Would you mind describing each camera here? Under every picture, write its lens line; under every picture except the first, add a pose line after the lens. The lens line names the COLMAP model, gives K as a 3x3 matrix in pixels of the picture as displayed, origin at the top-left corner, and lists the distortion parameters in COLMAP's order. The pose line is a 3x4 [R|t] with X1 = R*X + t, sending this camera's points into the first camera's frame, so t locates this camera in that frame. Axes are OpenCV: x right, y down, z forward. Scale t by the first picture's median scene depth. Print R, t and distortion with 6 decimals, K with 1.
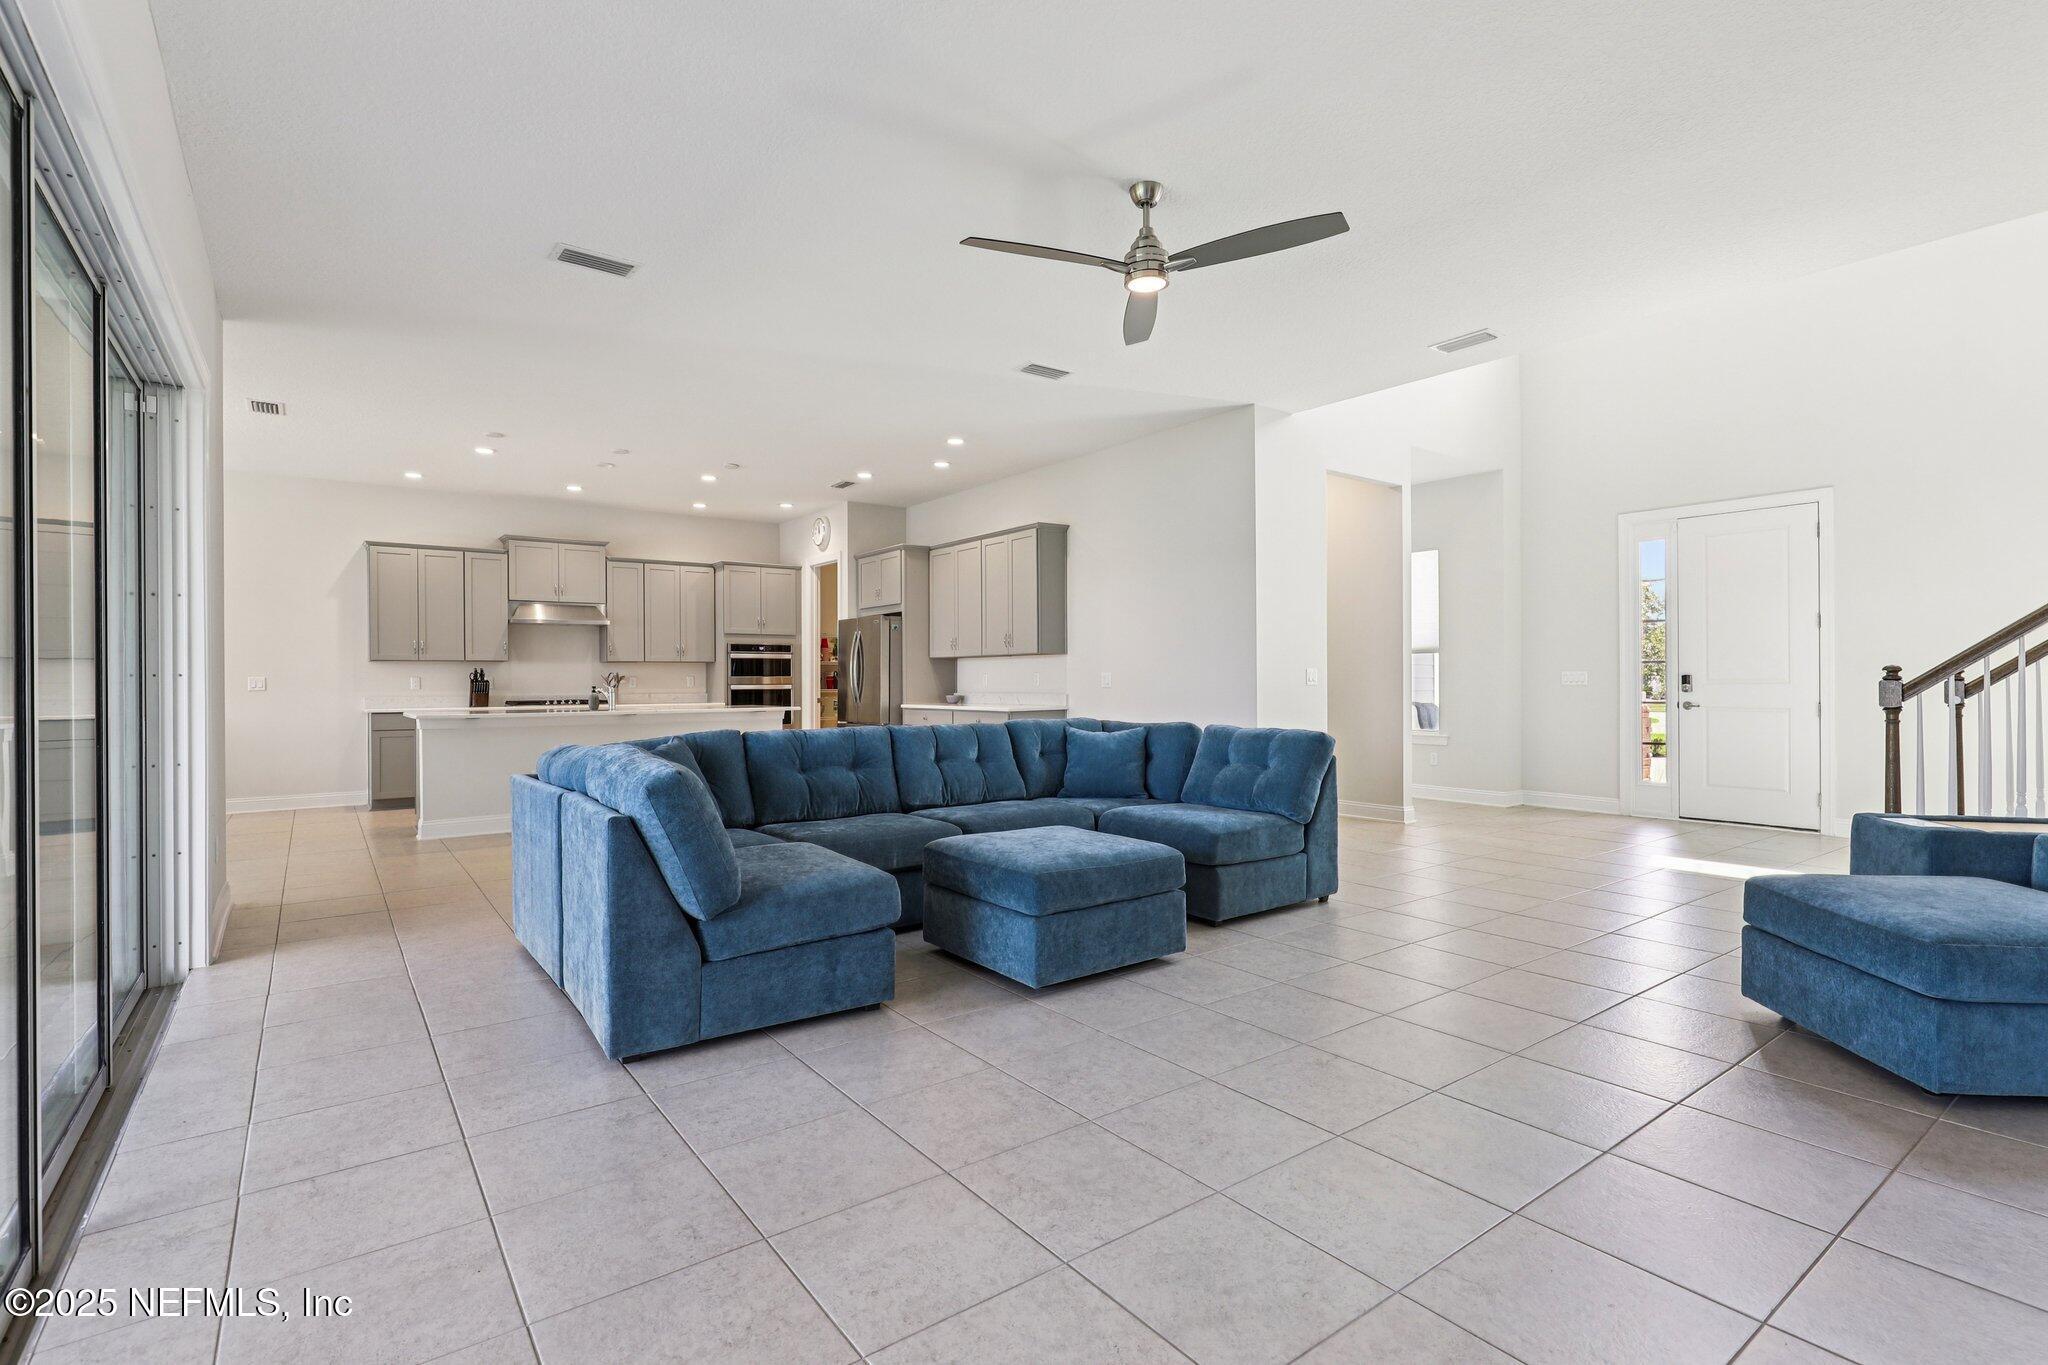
lens RADIAL K [[949.8, 0, 1022.6], [0, 949.8, 683.9], [0, 0, 1]] dist [0.000778, -0.000885]
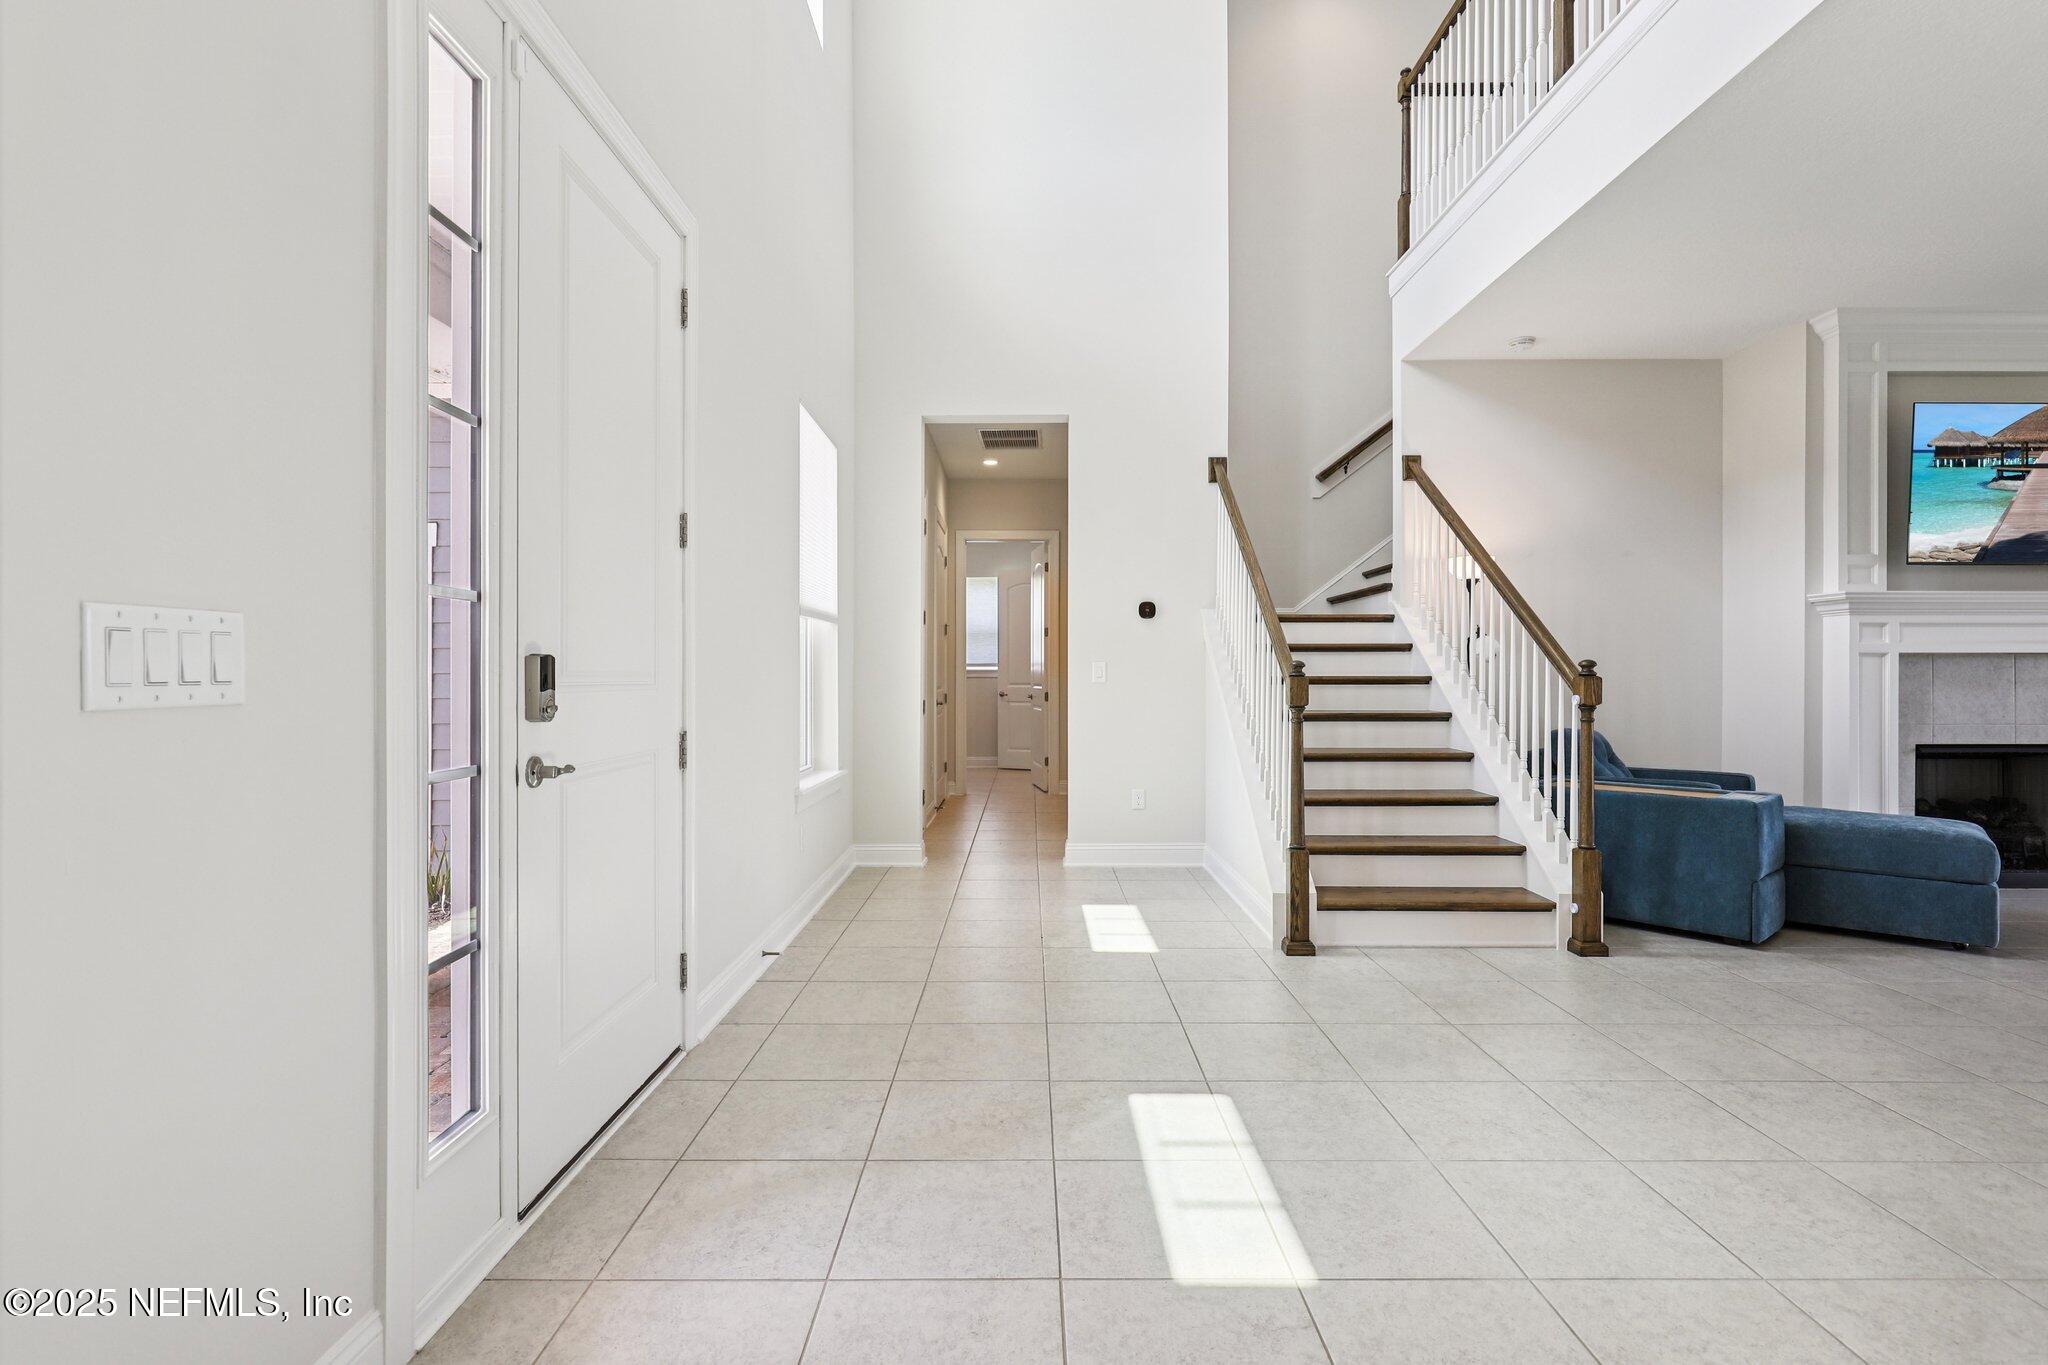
lens RADIAL K [[949.8, 0, 1022.6], [0, 949.8, 683.9], [0, 0, 1]] dist [0.000778, -0.000885]
pose [[-0.798704, -0.000584, 0.601724, 0.357279], [0.005058, 0.999958, 0.007685, -0.002438], [-0.601703, 0.009182, -0.798667, 0.920083]]
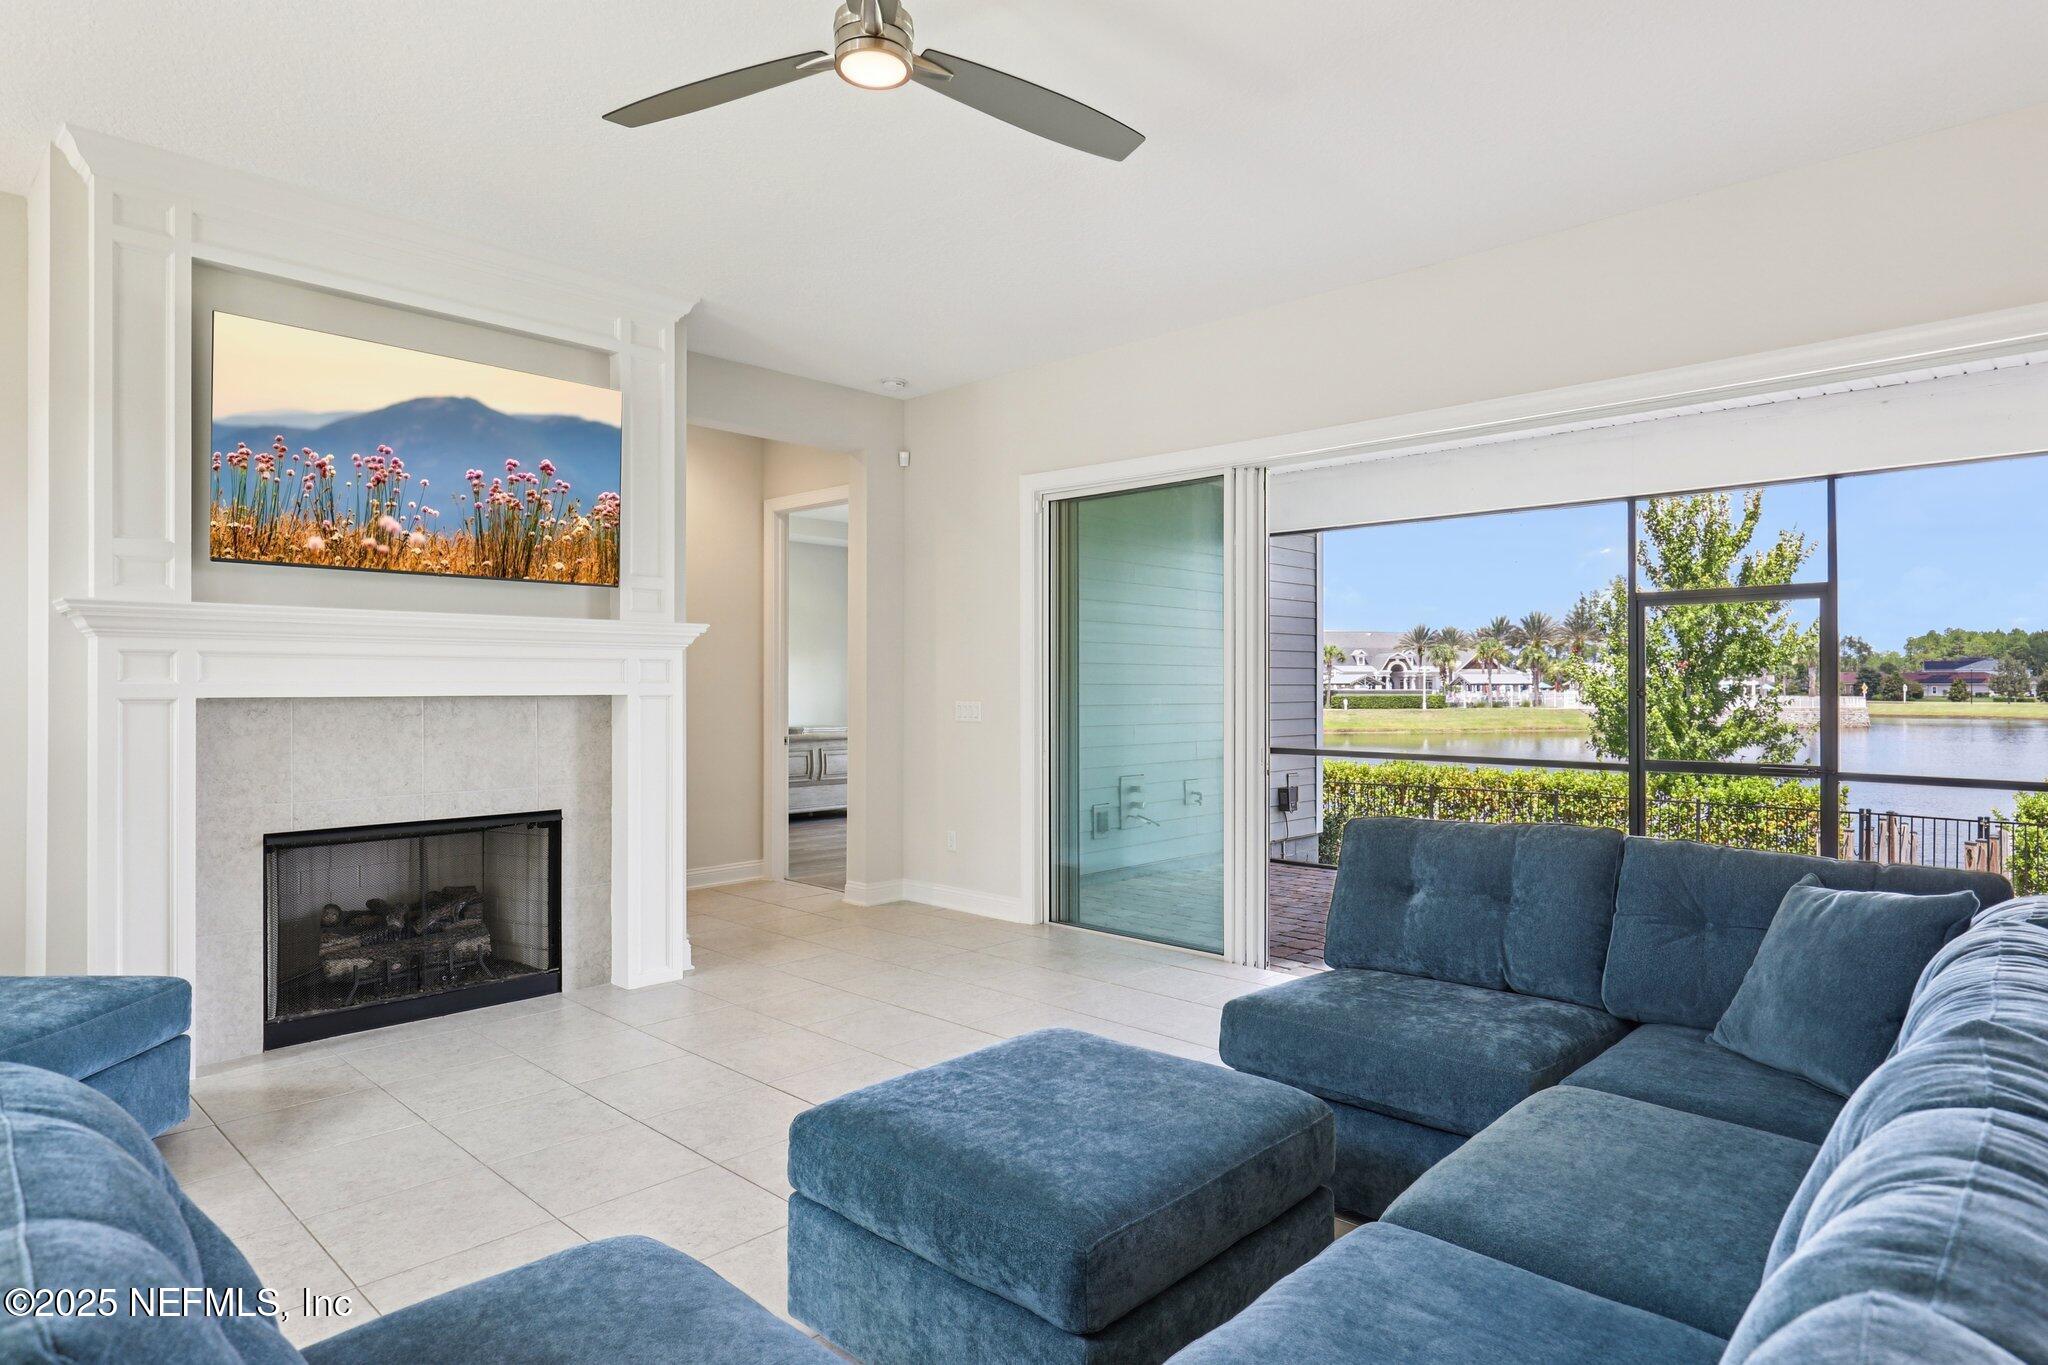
lens RADIAL K [[1146.9, 0, 1022.7], [0, 1146.9, 685.4], [0, 0, 1]] dist [0.004933, 0.000174]
pose [[-0.986427, 0.004660, -0.164134, 0.066039], [0.004114, 0.999985, 0.003664, -0.017861], [0.164149, 0.002939, -0.986431, 0.659824]]
